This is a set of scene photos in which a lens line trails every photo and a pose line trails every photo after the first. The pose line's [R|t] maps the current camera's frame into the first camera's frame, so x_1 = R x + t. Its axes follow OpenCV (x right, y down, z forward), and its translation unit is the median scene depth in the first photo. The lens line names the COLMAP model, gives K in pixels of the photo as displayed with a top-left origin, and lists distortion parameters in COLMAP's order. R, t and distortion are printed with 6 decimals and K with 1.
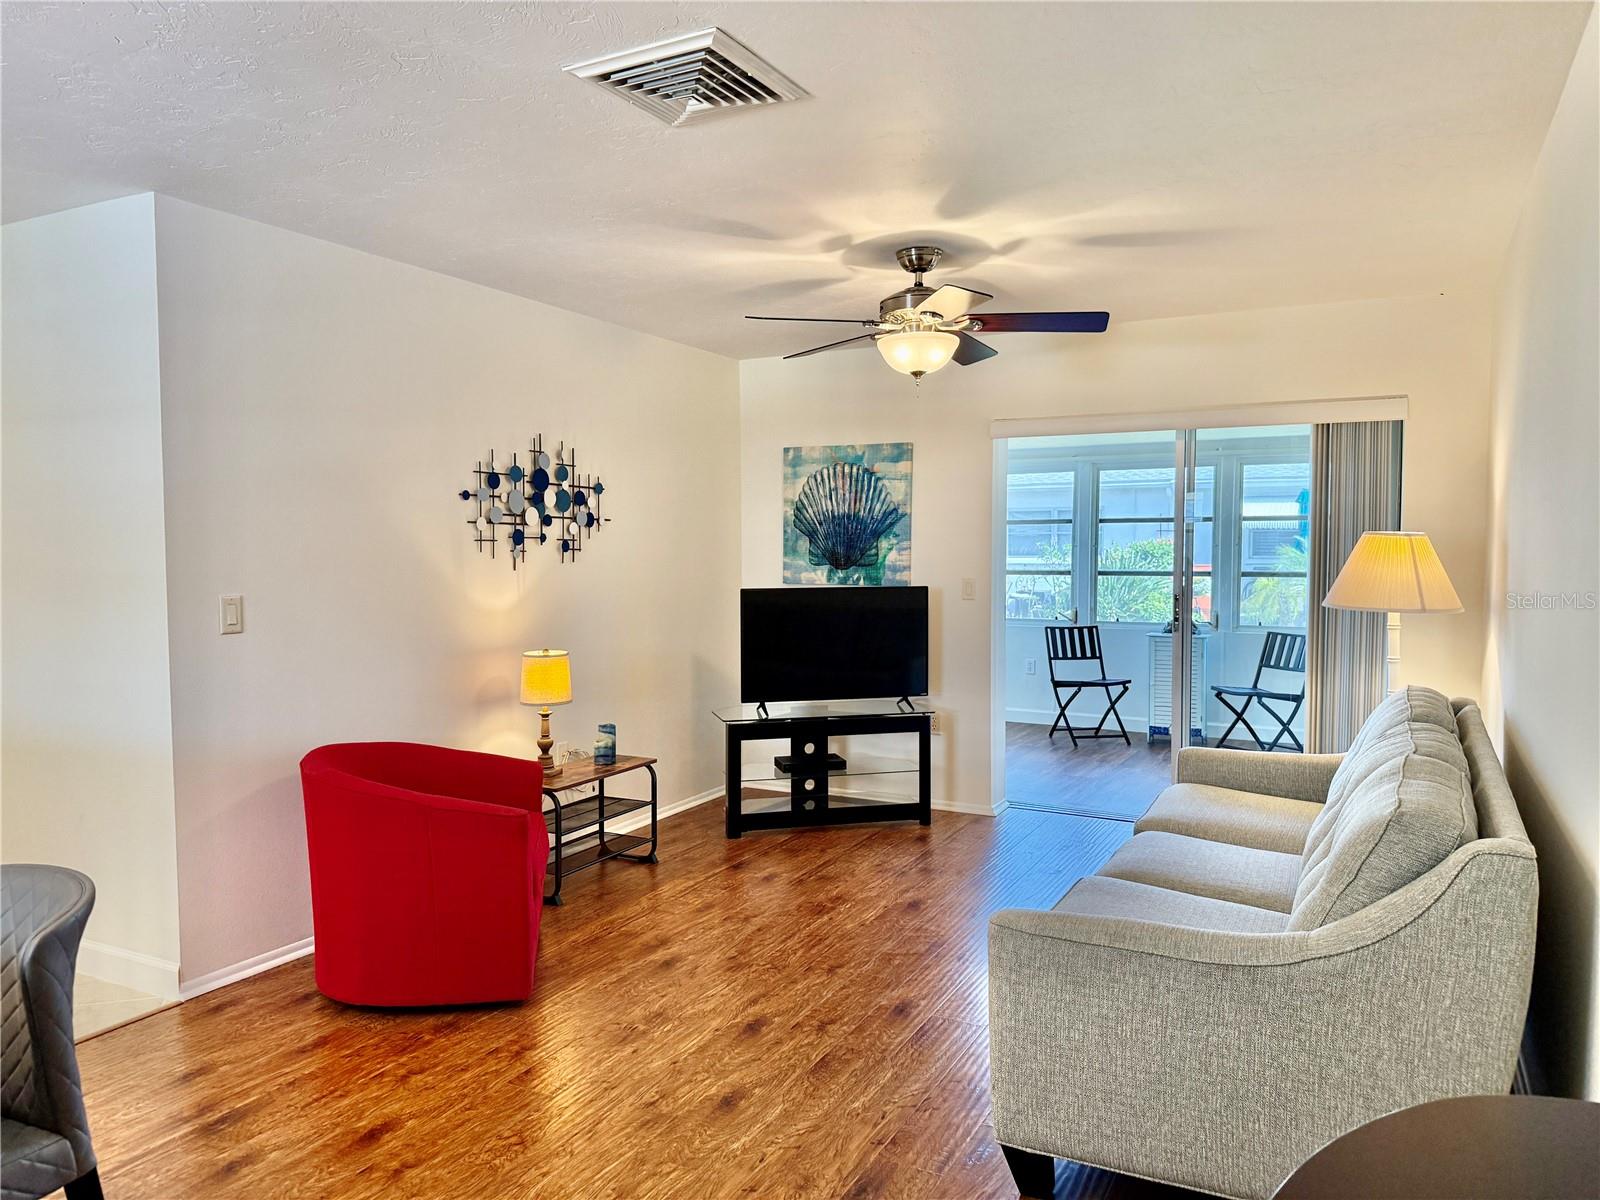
lens RADIAL K [[1146.9, 0, 879.0], [0, 1146.9, 580.3], [0, 0, 1]] dist [0.040132, -0.025680]
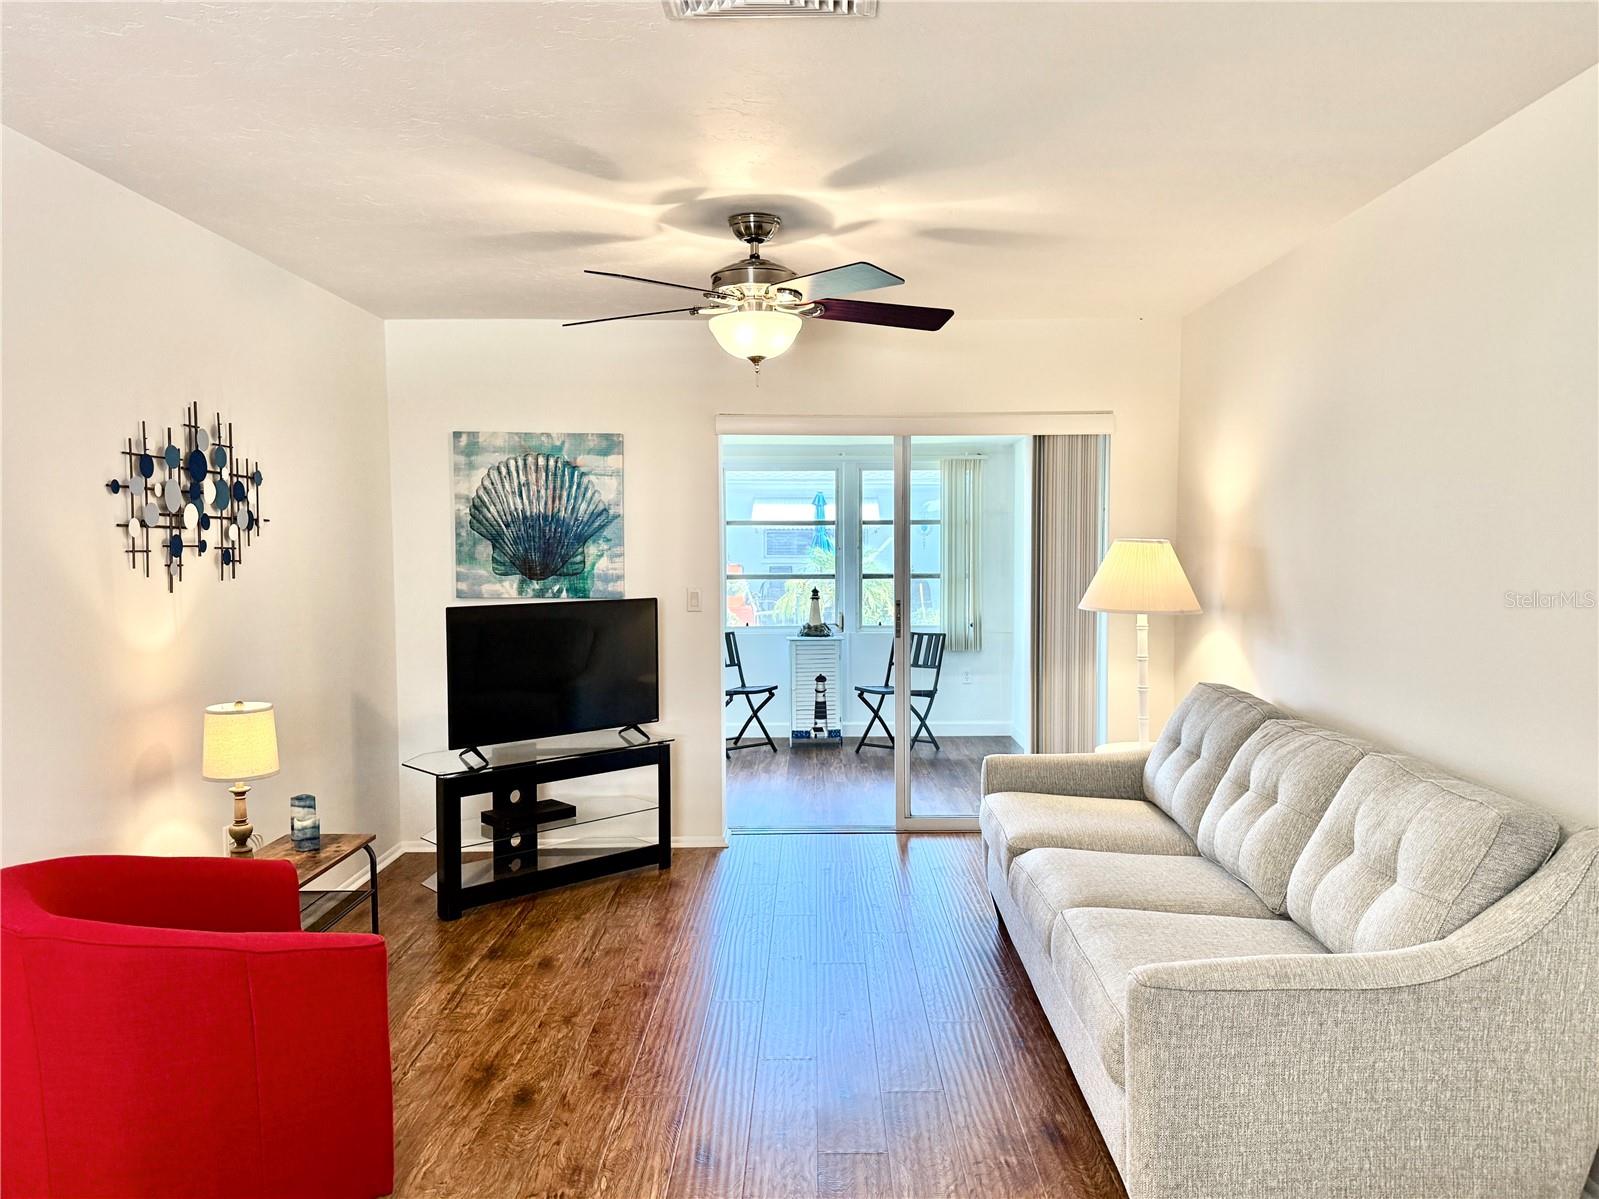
lens RADIAL K [[1146.2, 0, 900.1], [0, 1146.2, 590.0], [0, 0, 1]] dist [0.040132, -0.025680]
pose [[0.879778, -0.021202, 0.474912, -0.224529], [0.015237, 0.999749, 0.016407, -0.013163], [-0.475141, -0.007198, 0.879880, 0.137929]]
